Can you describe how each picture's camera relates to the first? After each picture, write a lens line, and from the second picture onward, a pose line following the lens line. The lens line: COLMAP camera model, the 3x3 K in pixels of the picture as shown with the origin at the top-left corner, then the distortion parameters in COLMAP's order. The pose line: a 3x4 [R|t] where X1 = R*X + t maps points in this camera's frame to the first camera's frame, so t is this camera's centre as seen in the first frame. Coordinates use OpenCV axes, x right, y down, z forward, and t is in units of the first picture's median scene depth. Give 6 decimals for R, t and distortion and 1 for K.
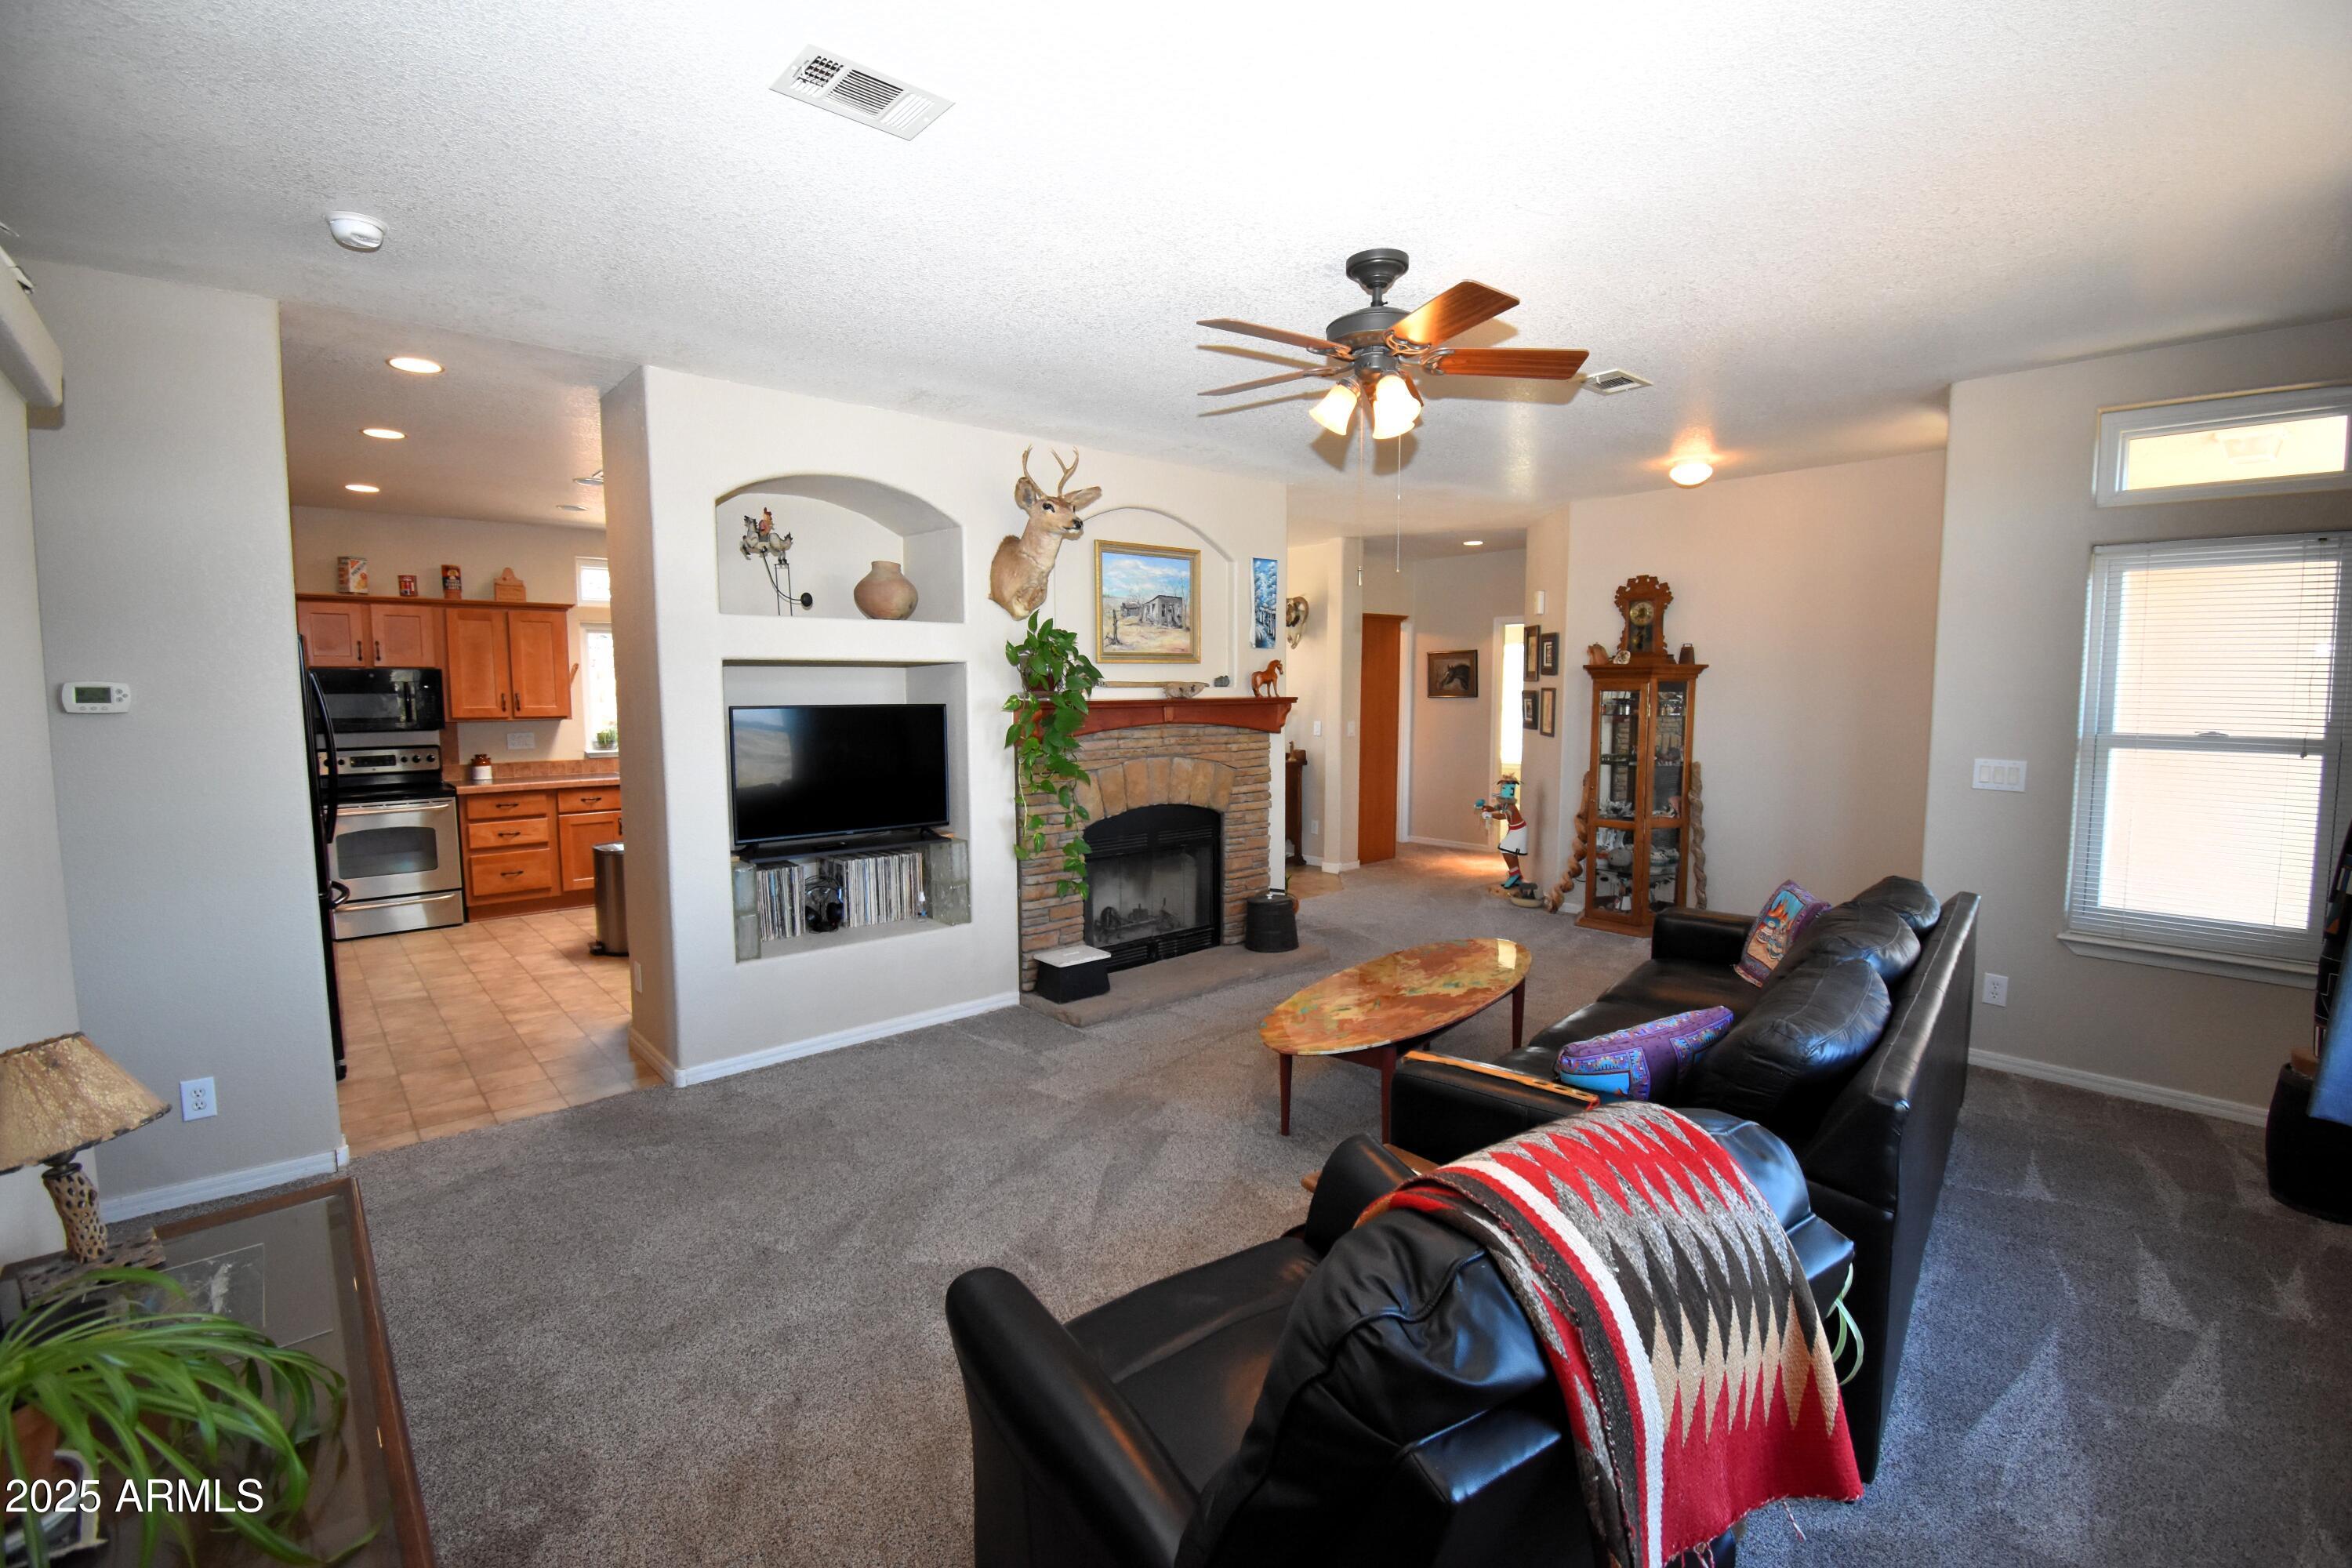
lens RADIAL K [[1027.0, 0, 1177.1], [0, 1027.0, 791.3], [0, 0, 1]] dist [0.000815, -0.000449]
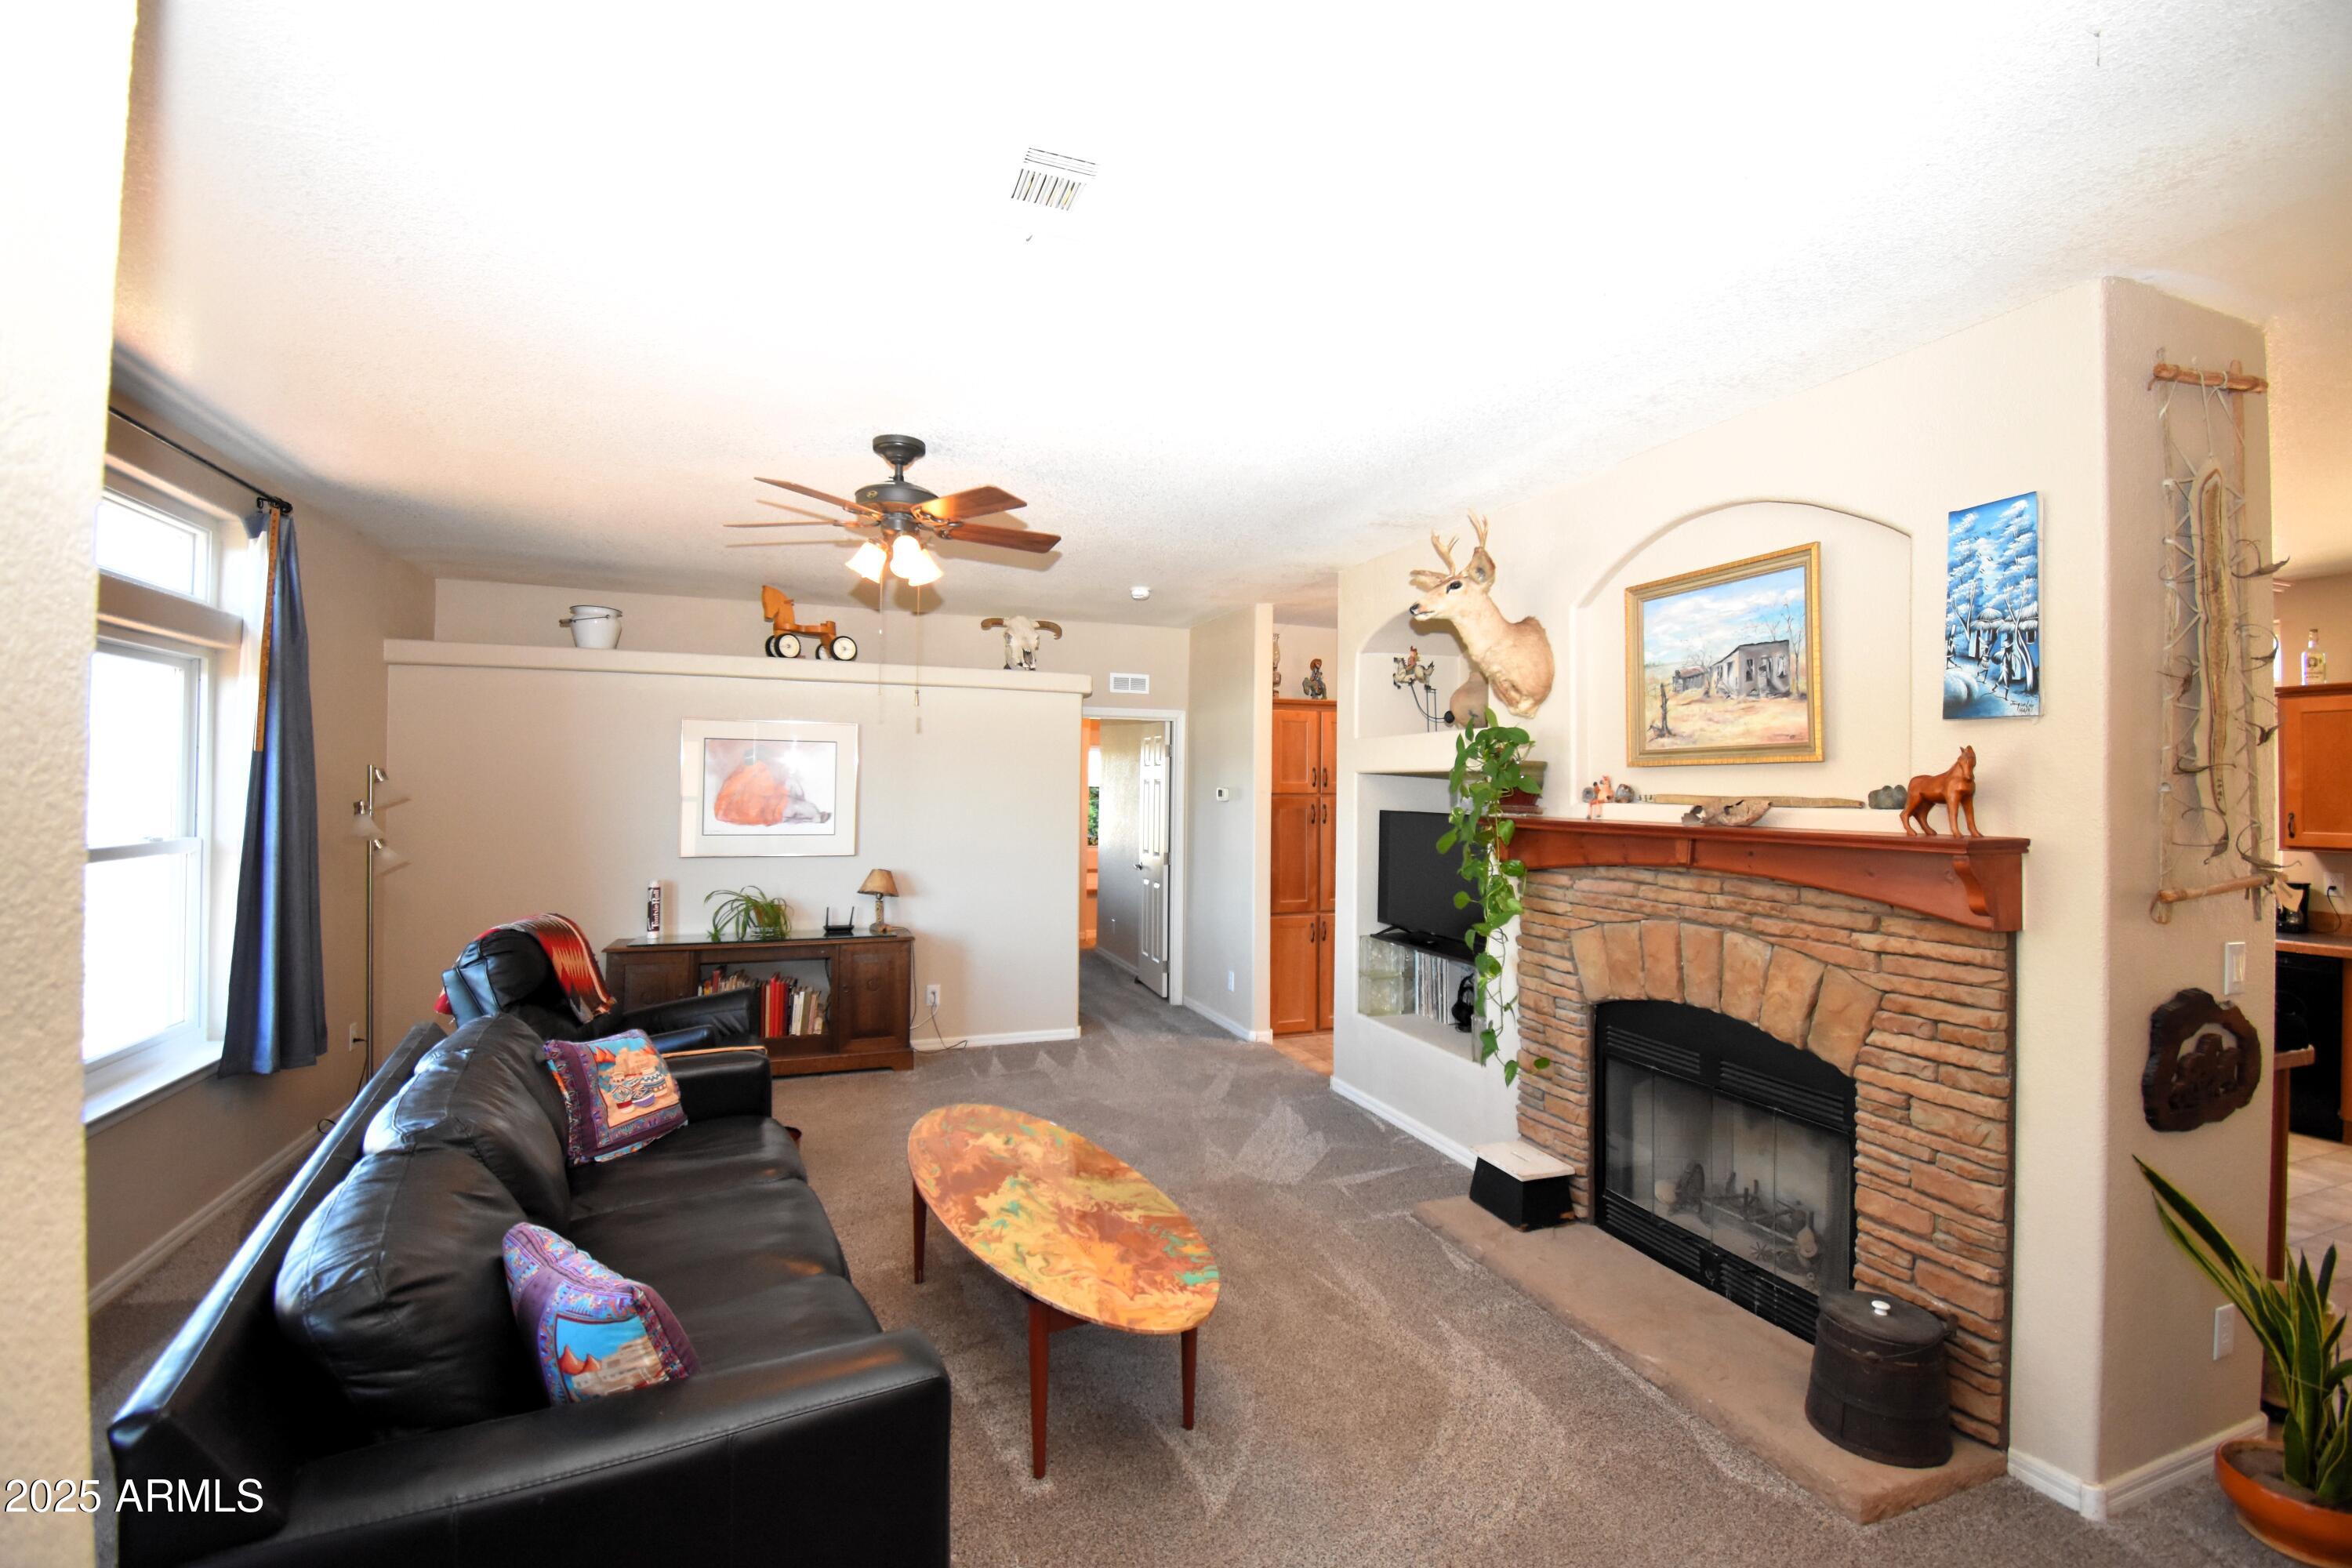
lens RADIAL K [[1027.0, 0, 1184.2], [0, 1027.0, 781.2], [0, 0, 1]] dist [0.000815, -0.000449]
pose [[-0.352904, -0.004322, -0.935650, 0.637969], [-0.104165, 0.993955, 0.034697, -0.105644], [0.929843, 0.109707, -0.351221, 0.939722]]
